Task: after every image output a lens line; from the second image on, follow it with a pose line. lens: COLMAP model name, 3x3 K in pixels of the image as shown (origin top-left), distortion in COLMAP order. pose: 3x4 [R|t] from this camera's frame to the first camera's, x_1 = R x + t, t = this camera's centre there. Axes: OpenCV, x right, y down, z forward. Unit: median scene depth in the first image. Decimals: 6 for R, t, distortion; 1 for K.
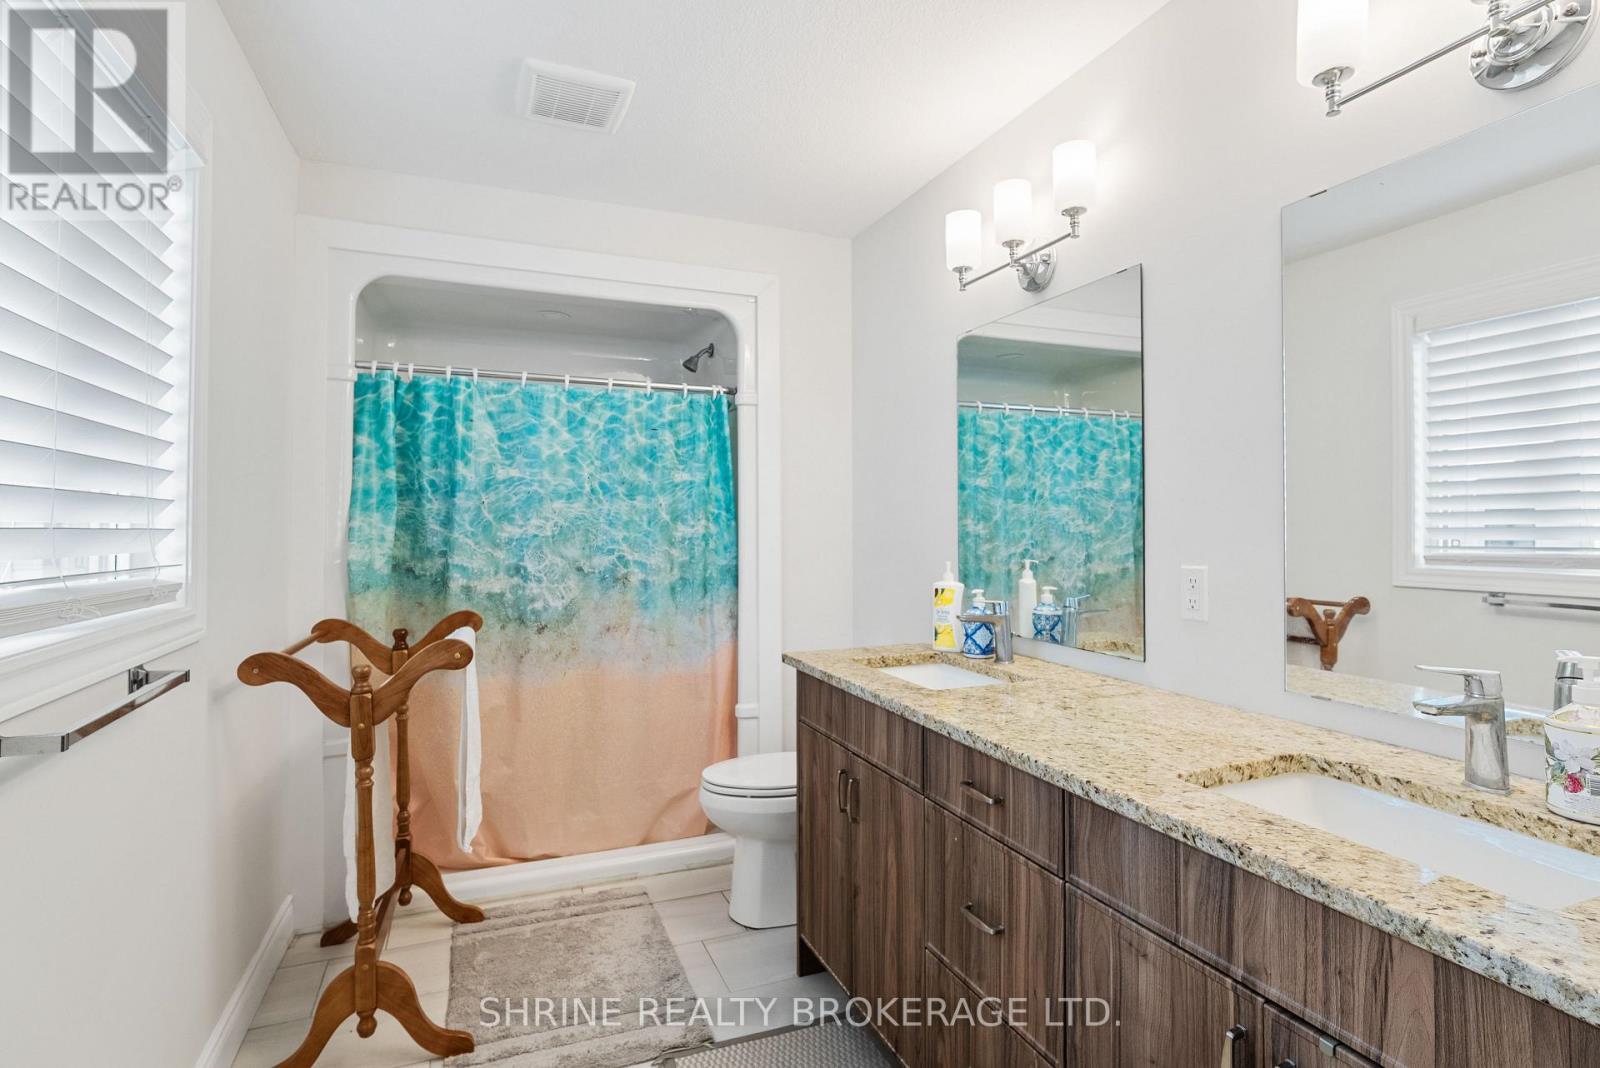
lens RADIAL K [[810.3, 0, 820.0], [0, 810.3, 513.5], [0, 0, 1]] dist [-0.003327, -0.000430]
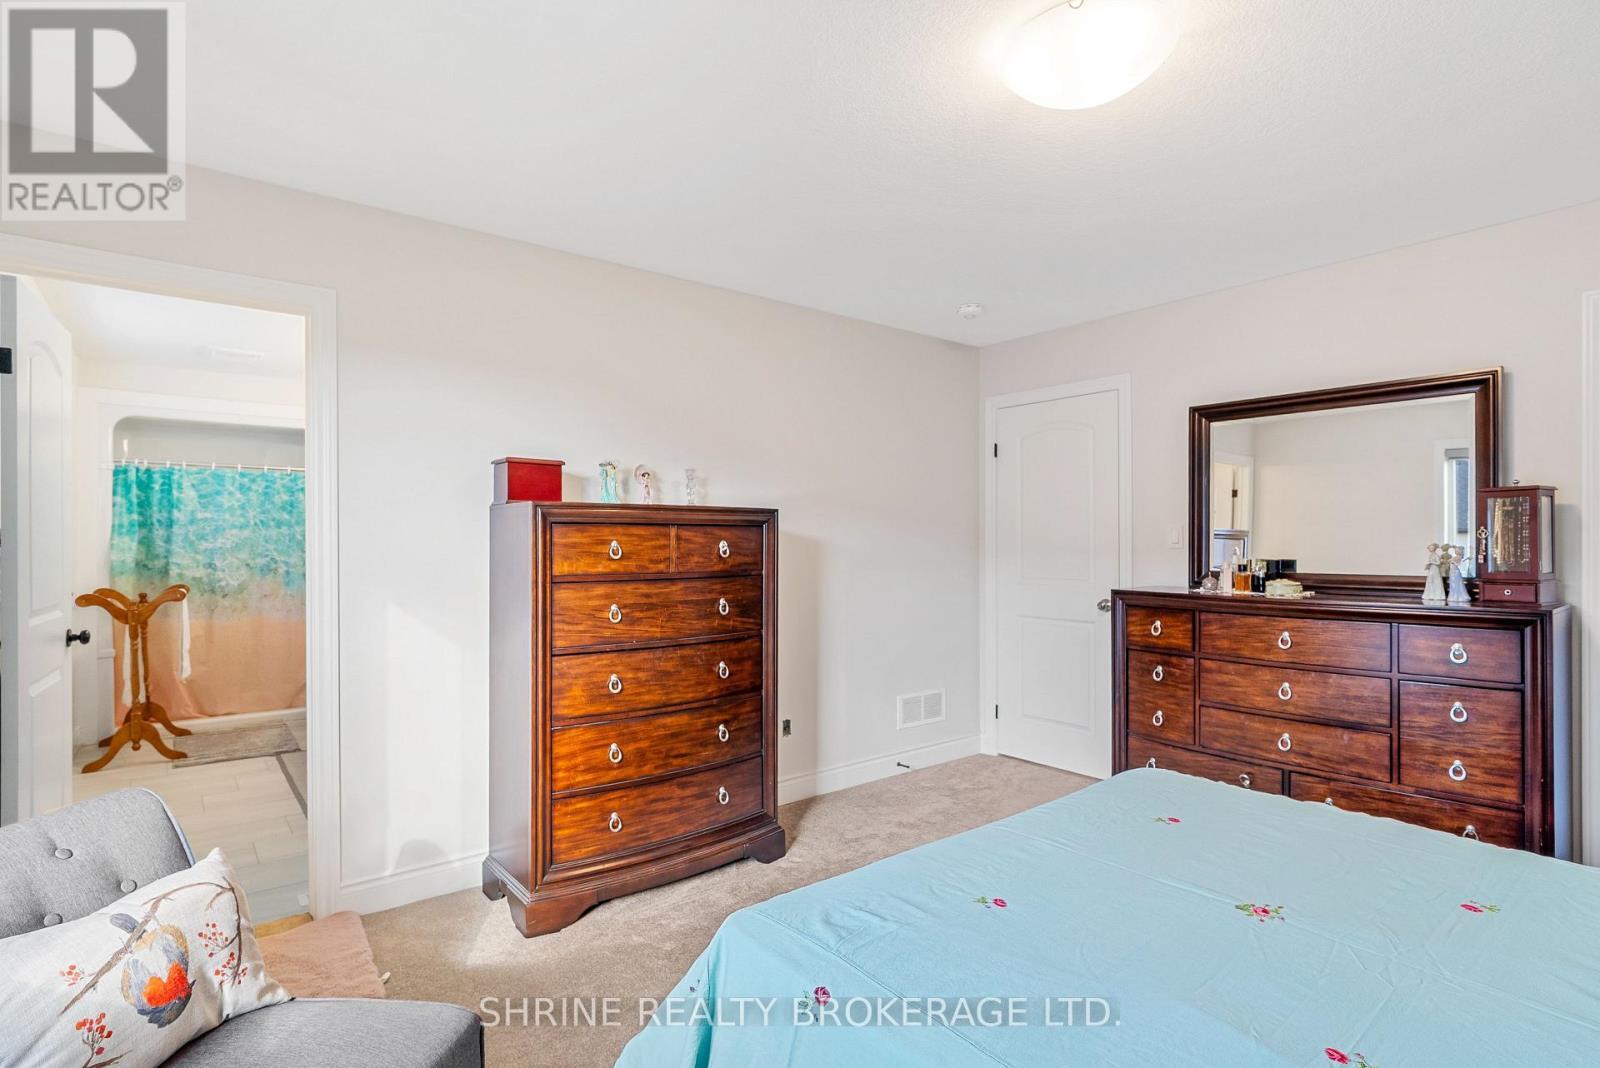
lens RADIAL K [[797.8, 0, 802.2], [0, 797.8, 539.5], [0, 0, 1]] dist [-0.002074, 0.000146]
pose [[0.964959, -0.001686, 0.262395, 0.509489], [-0.001848, 0.999911, 0.013219, -0.020440], [-0.262394, -0.013241, 0.964870, -1.250613]]
